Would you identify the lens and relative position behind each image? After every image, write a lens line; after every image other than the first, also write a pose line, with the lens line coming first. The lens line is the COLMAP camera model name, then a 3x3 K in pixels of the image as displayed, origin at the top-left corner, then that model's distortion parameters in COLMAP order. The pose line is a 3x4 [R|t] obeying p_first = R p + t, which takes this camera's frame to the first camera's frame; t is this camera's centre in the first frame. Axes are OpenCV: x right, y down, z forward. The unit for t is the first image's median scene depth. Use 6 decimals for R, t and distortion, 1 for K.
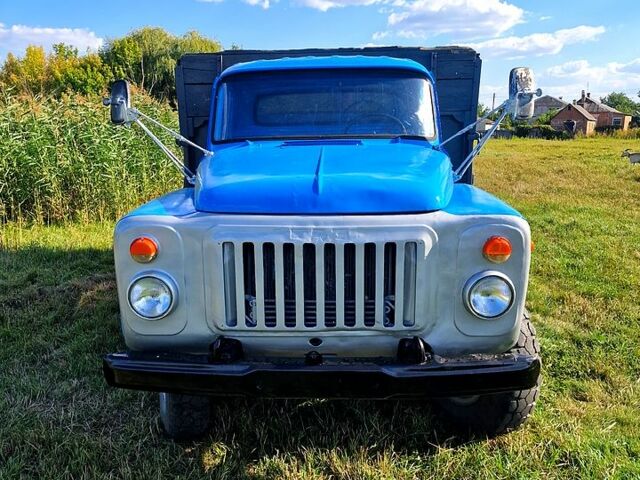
lens RADIAL K [[579.6, 0, 320.7], [0, 579.6, 240.7], [0, 0, 1]] dist [0.089173, -0.067716]
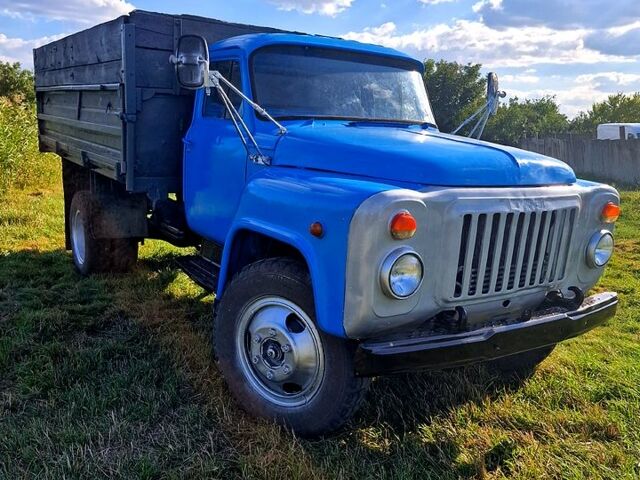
lens RADIAL K [[579.6, 0, 321.0], [0, 579.6, 262.2], [0, 0, 1]] dist [0.089173, -0.067716]
pose [[0.813734, -0.080105, 0.575691, -0.919840], [0.062080, 0.996770, 0.050948, 0.017594], [-0.577912, -0.005719, 0.816079, 0.293618]]
